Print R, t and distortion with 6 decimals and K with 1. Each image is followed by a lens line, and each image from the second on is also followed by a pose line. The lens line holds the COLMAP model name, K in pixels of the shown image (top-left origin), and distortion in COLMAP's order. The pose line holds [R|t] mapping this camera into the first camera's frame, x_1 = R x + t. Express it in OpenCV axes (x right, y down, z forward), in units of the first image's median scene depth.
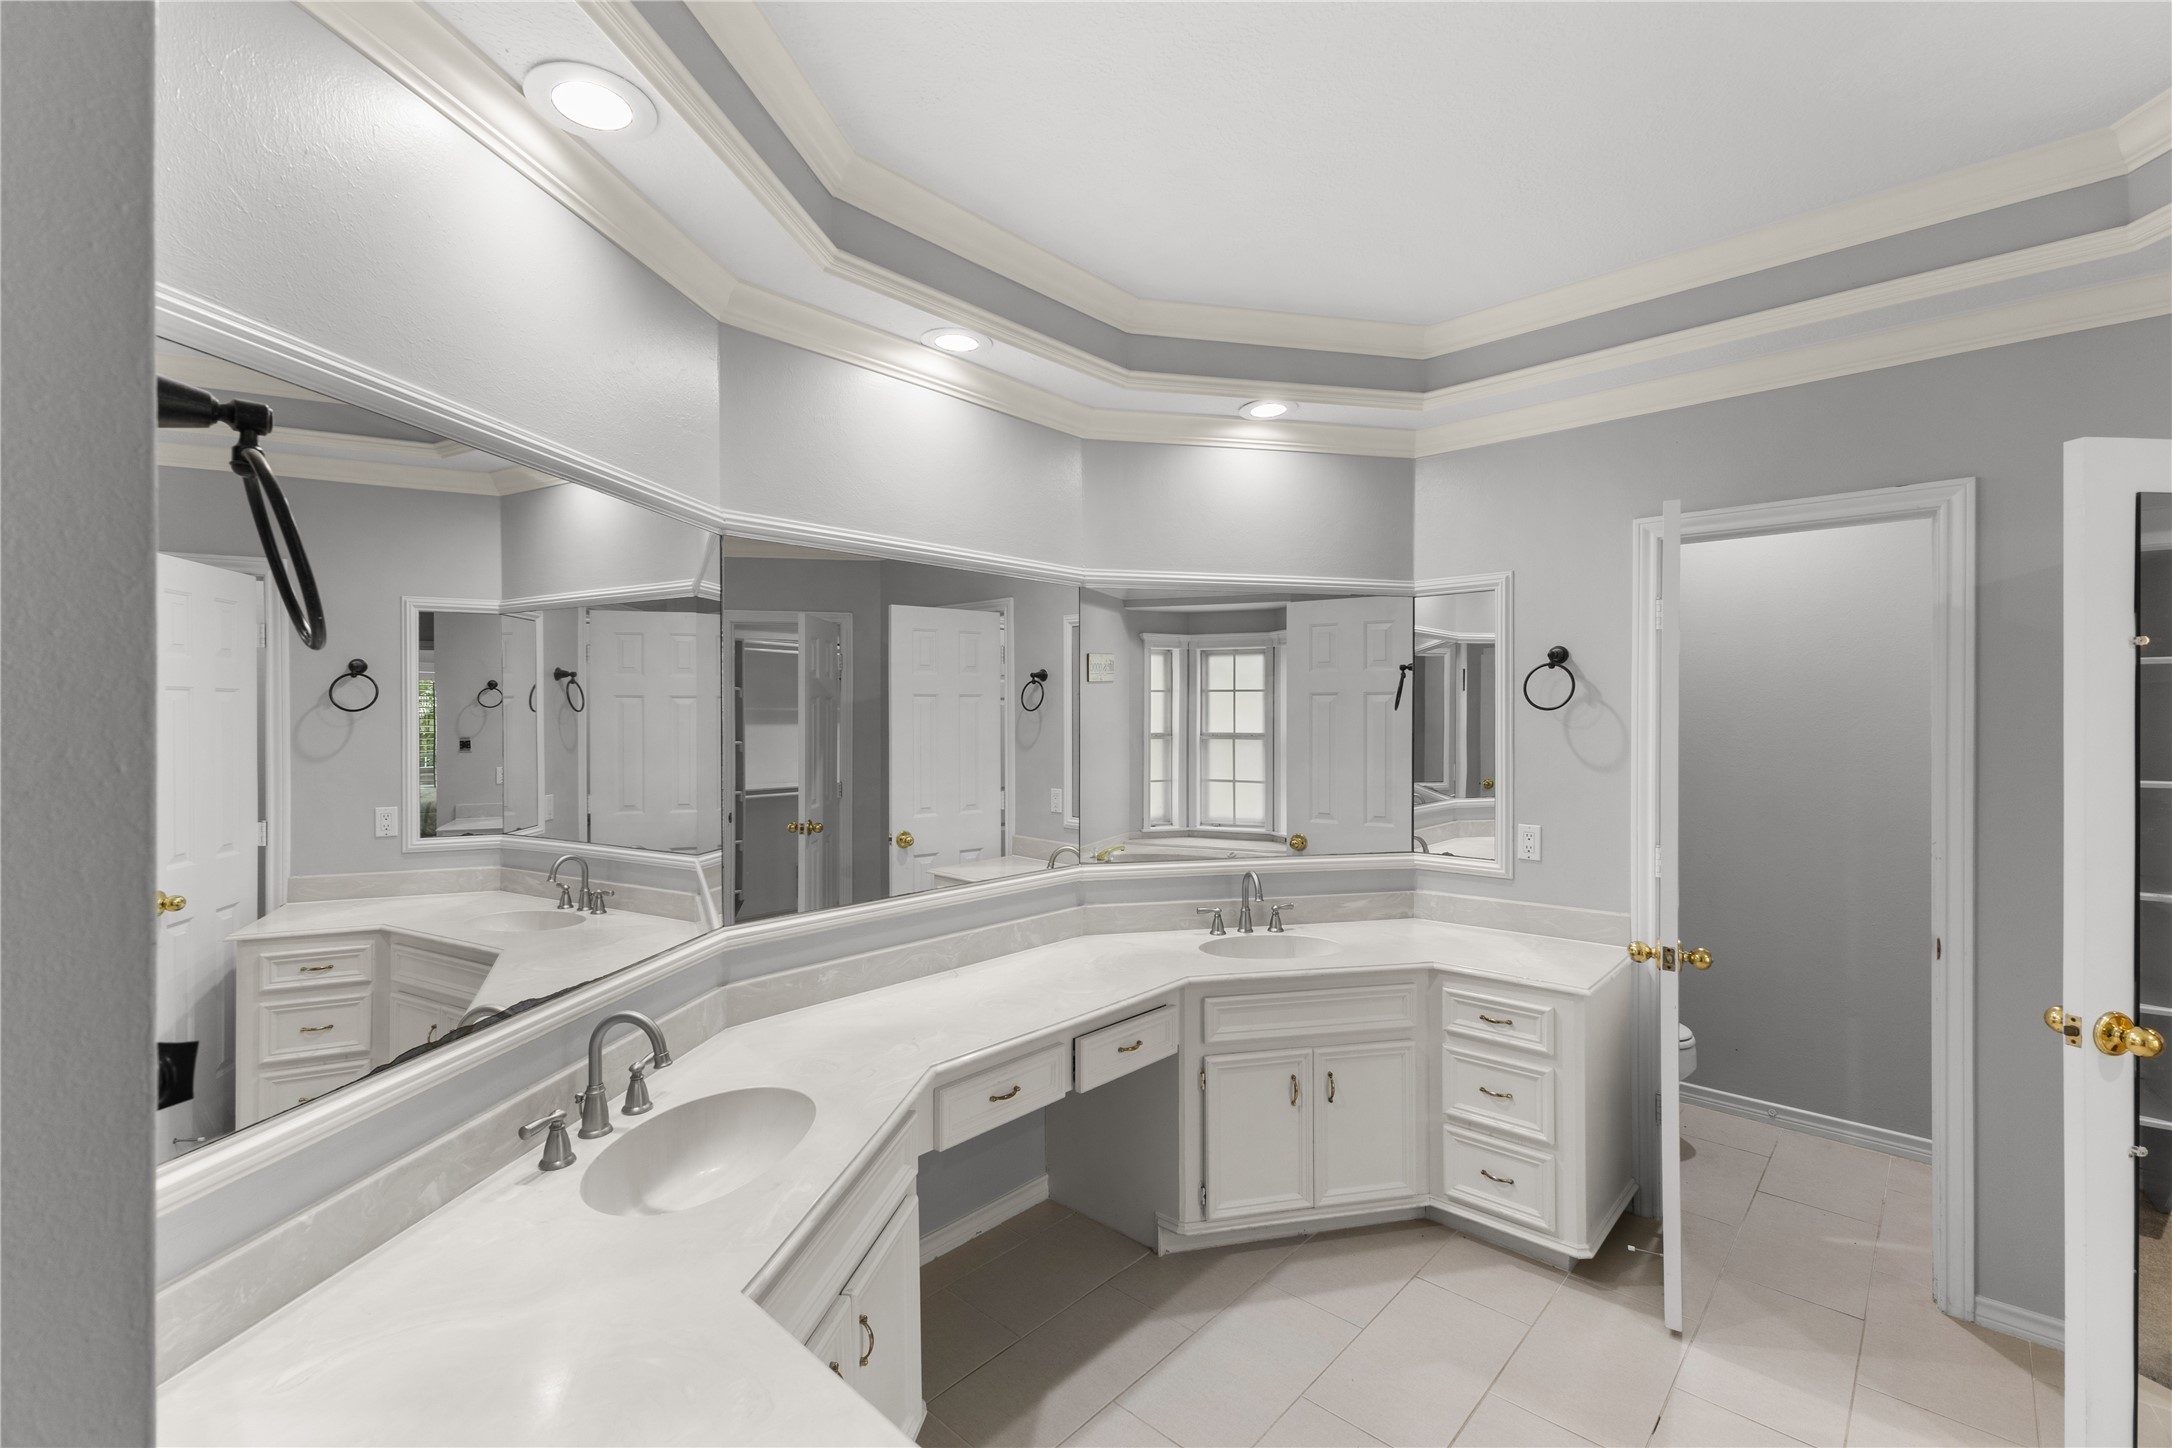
lens RADIAL K [[948.8, 0, 1081.3], [0, 948.8, 717.7], [0, 0, 1]] dist [0.014180, -0.004573]
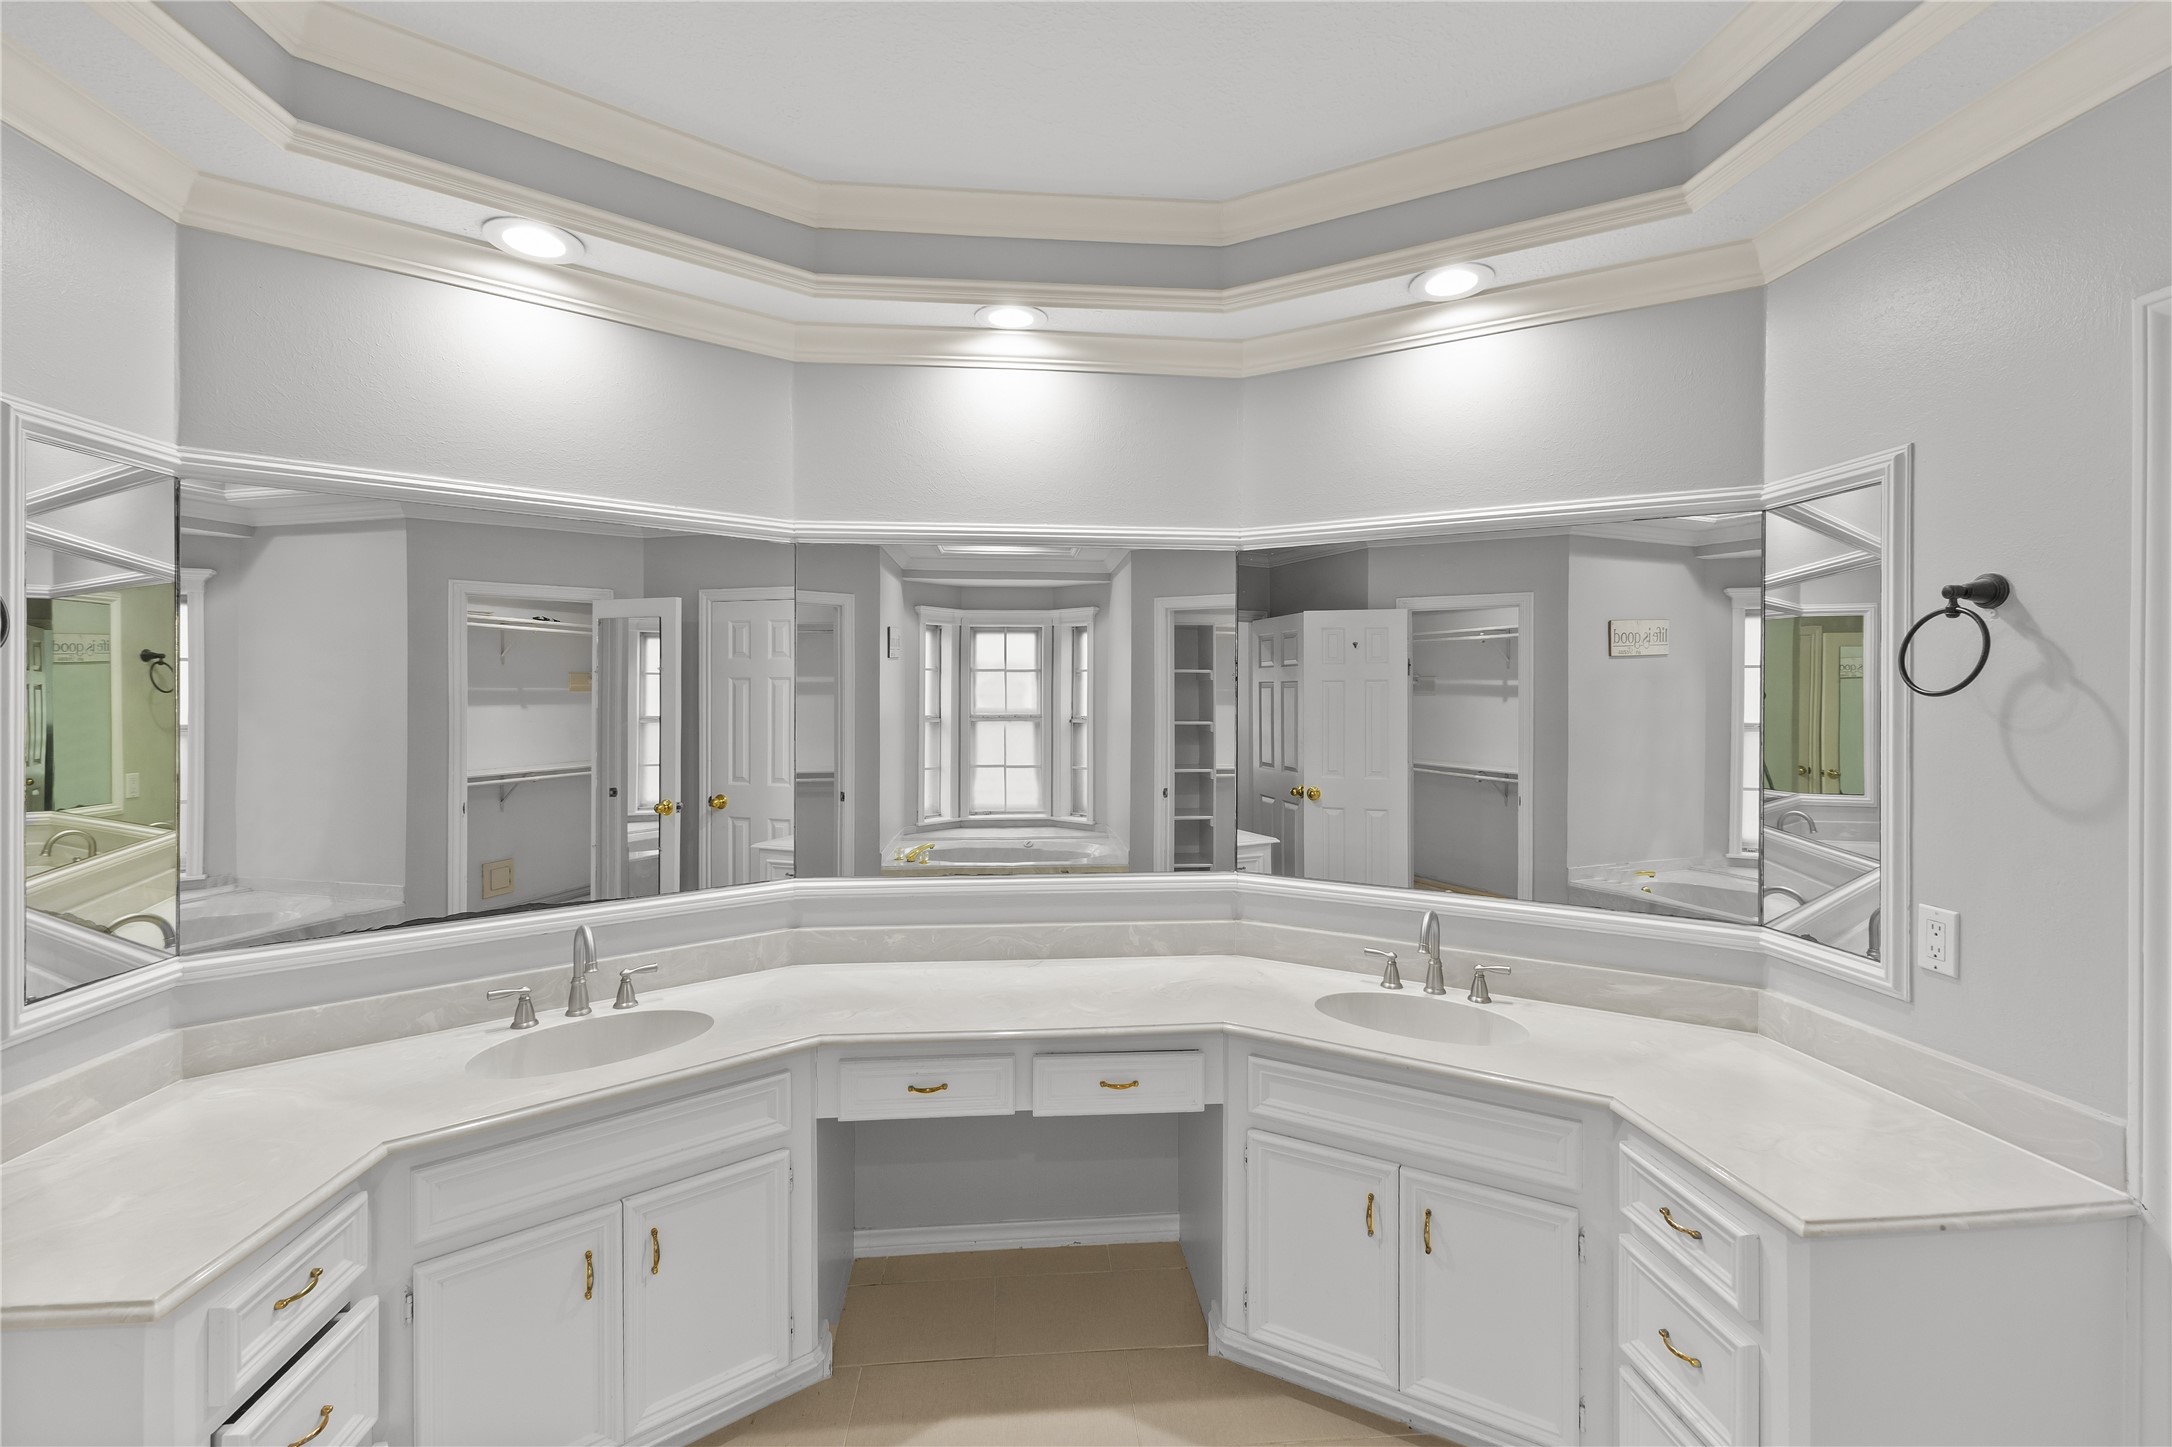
lens RADIAL K [[948.8, 0, 1076.3], [0, 948.8, 693.3], [0, 0, 1]] dist [0.014180, -0.004573]
pose [[0.735166, 0.003435, -0.677878, 0.567460], [-0.006747, 0.999975, -0.002251, -0.005603], [0.677853, 0.006228, 0.735171, 0.316456]]
